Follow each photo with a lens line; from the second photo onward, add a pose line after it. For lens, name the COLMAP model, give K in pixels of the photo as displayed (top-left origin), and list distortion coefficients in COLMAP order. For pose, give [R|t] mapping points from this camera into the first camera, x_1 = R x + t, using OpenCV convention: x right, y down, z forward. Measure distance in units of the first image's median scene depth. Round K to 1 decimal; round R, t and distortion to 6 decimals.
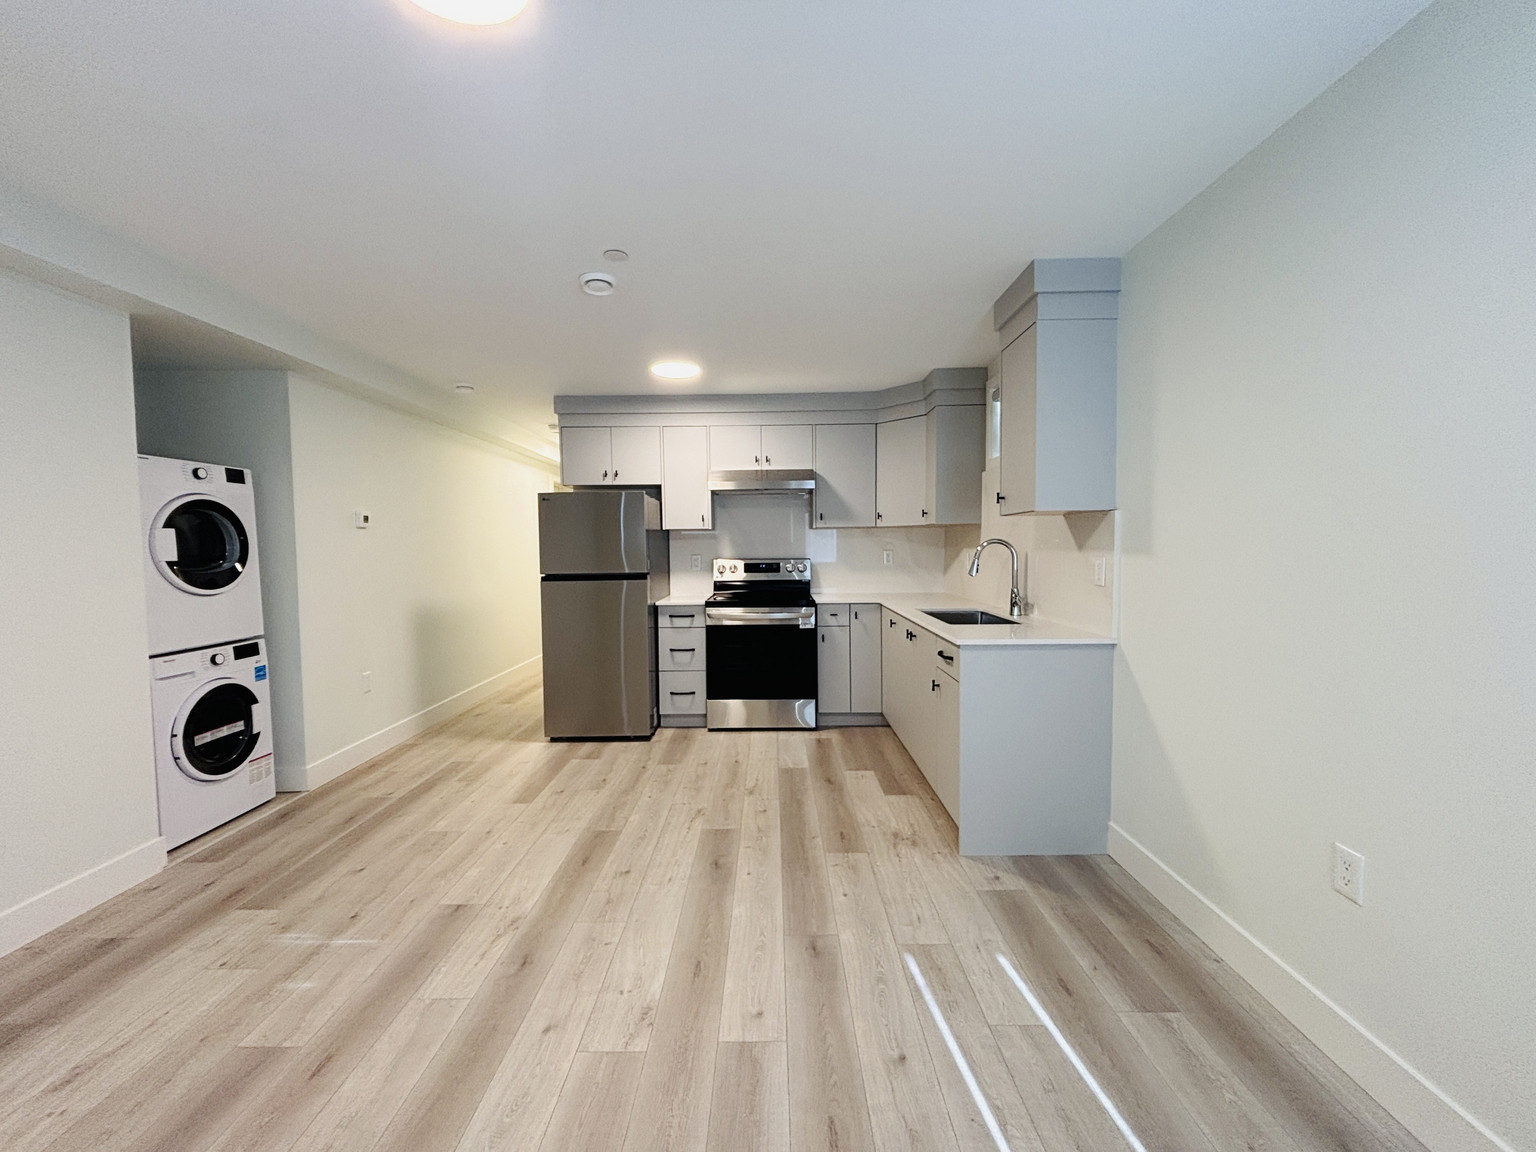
lens RADIAL K [[625.3, 0, 765.6], [0, 625.3, 573.5], [0, 0, 1]] dist [0.003005, -0.000705]
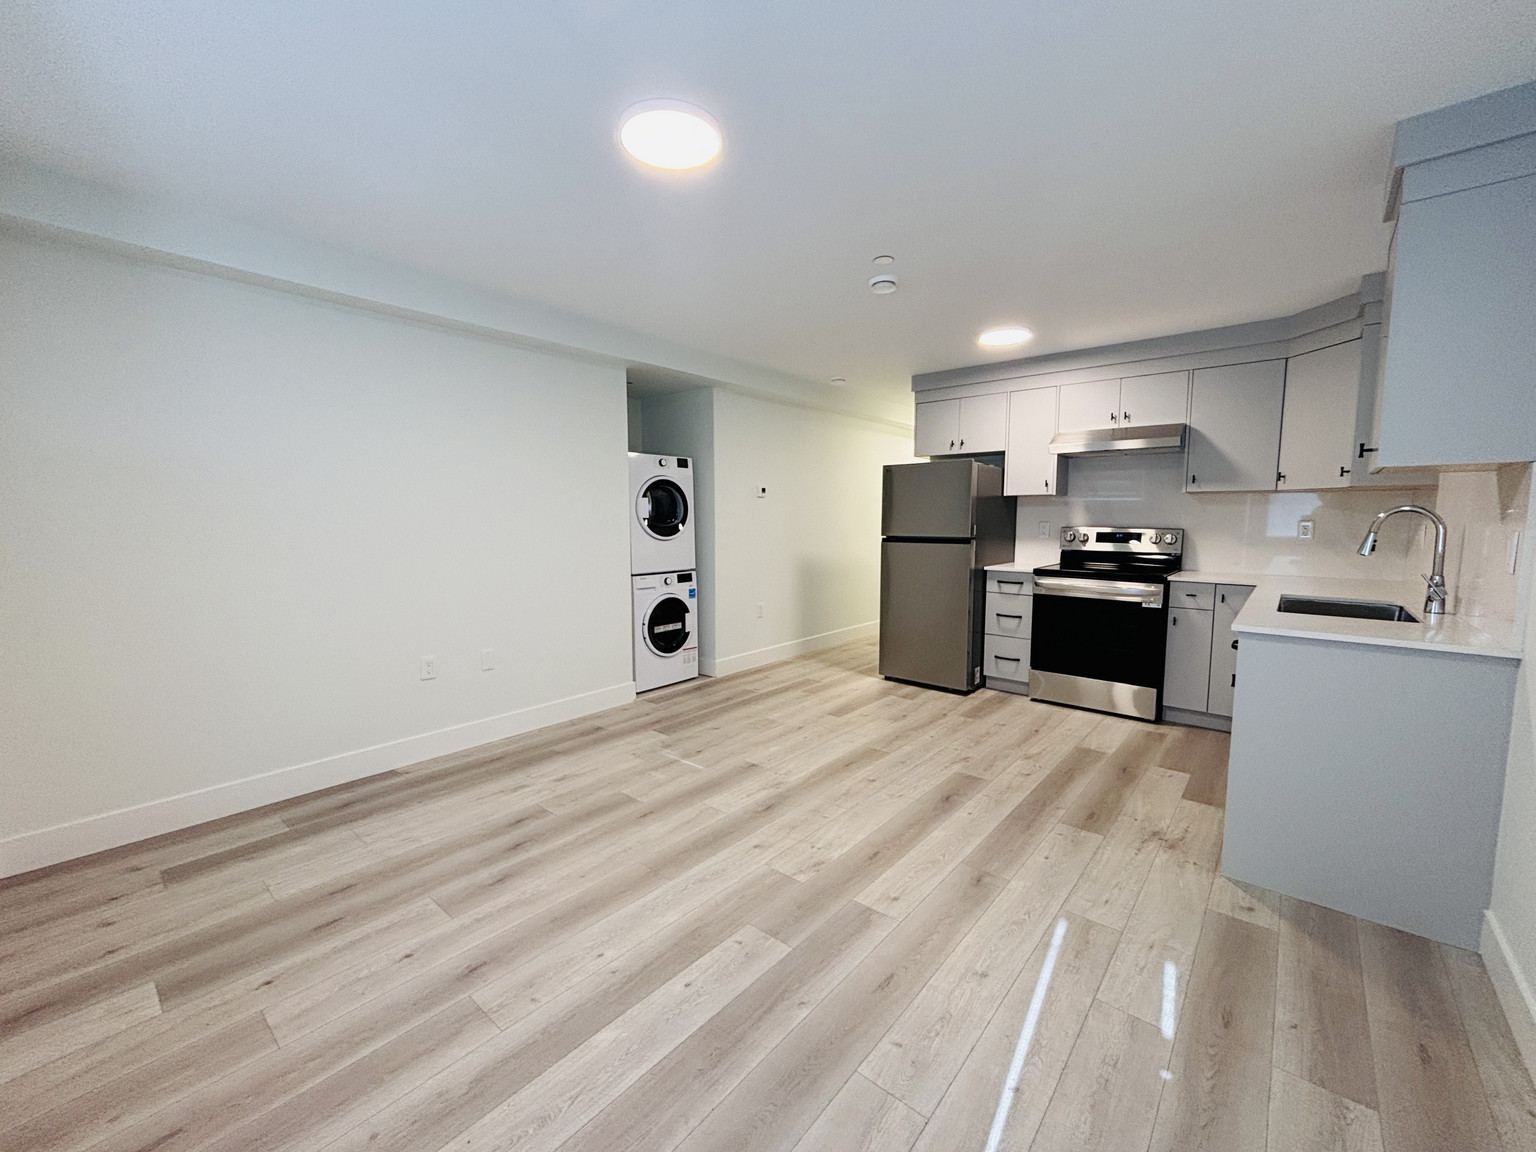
lens RADIAL K [[625.3, 0, 766.5], [0, 625.3, 571.5], [0, 0, 1]] dist [0.003005, -0.000705]
pose [[0.766189, 0.069788, -0.638814, 0.286074], [-0.039093, 0.997306, 0.062064, 0.005576], [0.641425, -0.022579, 0.766853, -0.038243]]
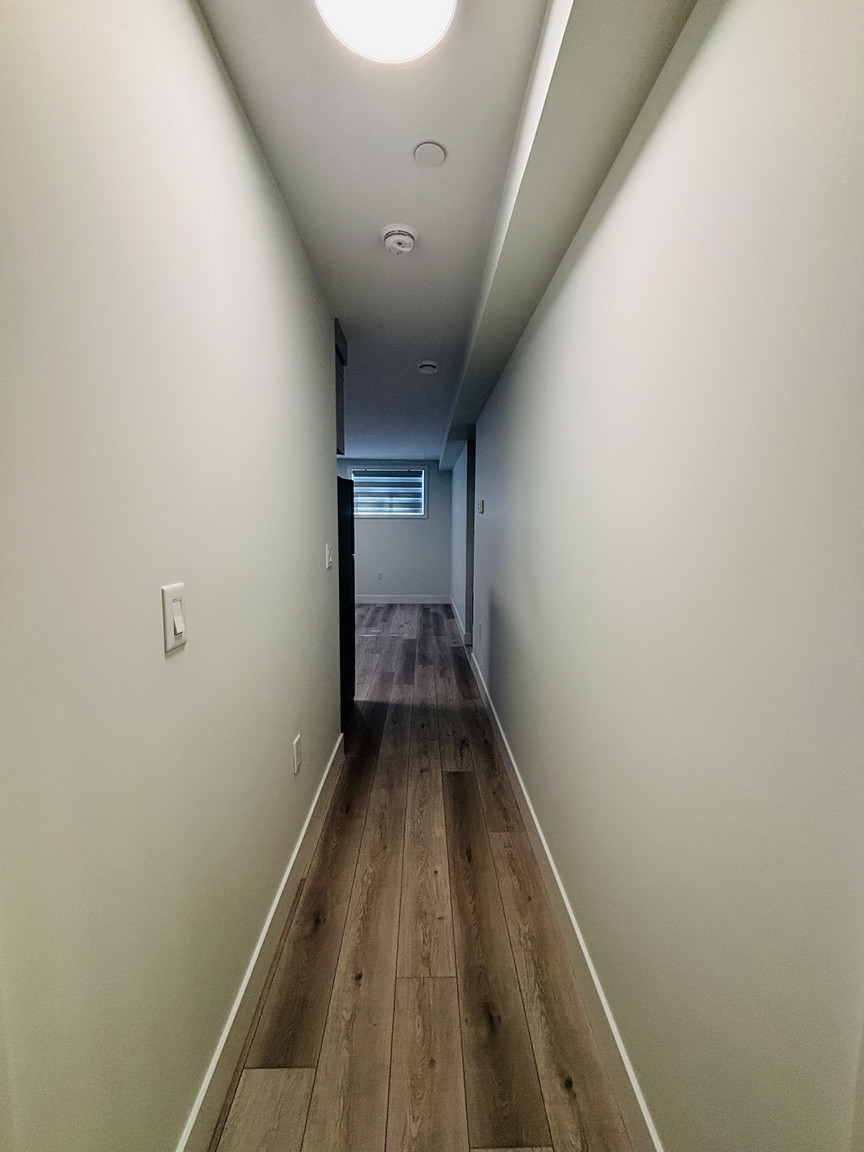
lens RADIAL K [[469.0, 0, 434.1], [0, 469.0, 575.8], [0, 0, 1]] dist [0.003005, -0.000705]
pose [[-0.999595, 0.004019, -0.028172, -0.618261], [-0.000378, 0.988015, 0.154356, -0.110327], [0.028455, 0.154304, -0.987614, 2.360020]]
